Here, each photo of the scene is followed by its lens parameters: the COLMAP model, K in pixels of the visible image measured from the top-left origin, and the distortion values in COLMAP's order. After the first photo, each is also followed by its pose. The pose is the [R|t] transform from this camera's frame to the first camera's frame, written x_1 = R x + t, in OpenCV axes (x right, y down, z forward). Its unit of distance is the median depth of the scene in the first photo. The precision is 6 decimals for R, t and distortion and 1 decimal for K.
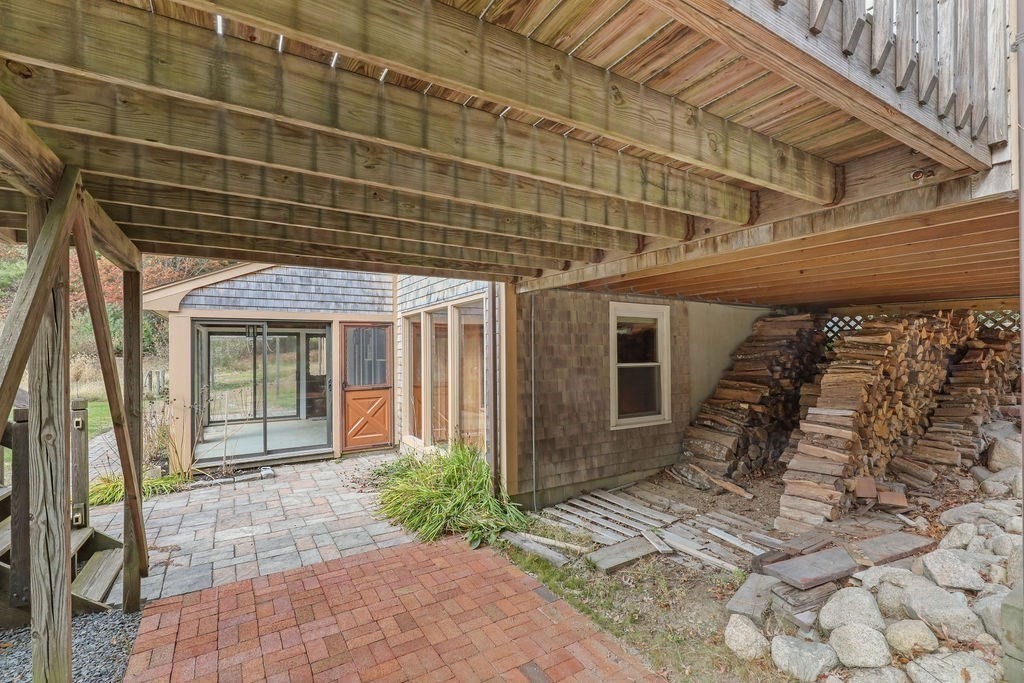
lens RADIAL K [[463.8, 0, 513.2], [0, 463.8, 348.3], [0, 0, 1]] dist [-0.001323, 0.001254]
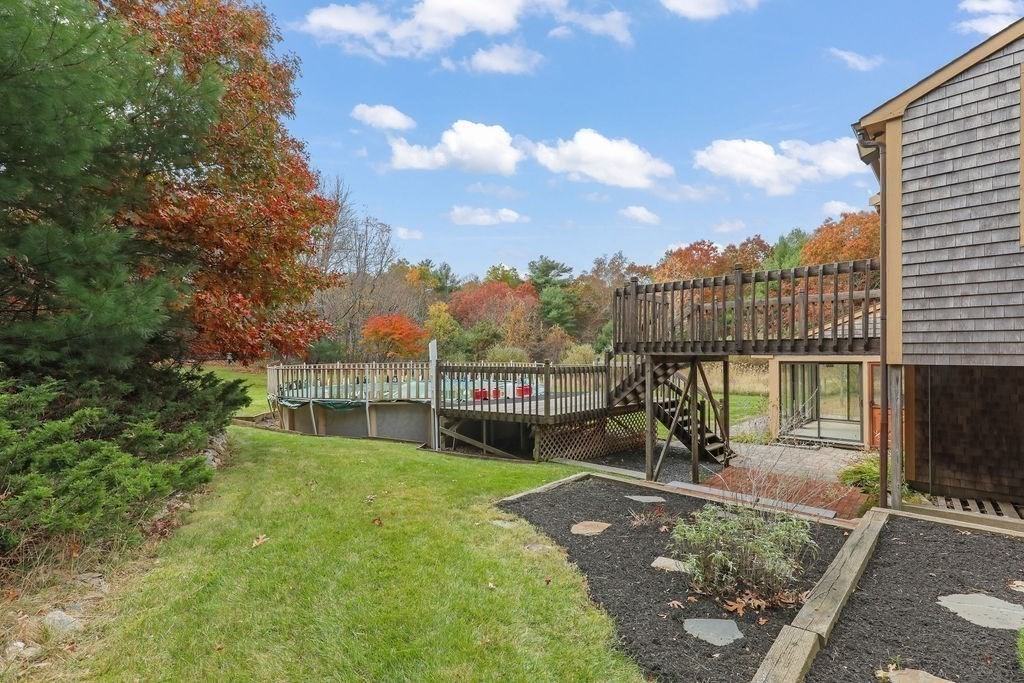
lens RADIAL K [[463.8, 0, 514.8], [0, 463.8, 346.5], [0, 0, 1]] dist [-0.001323, 0.001254]
pose [[0.248971, -0.010141, -0.968458, 1.180582], [0.011465, 0.999906, -0.007522, -0.159119], [0.968443, -0.009230, 0.249064, -0.741102]]
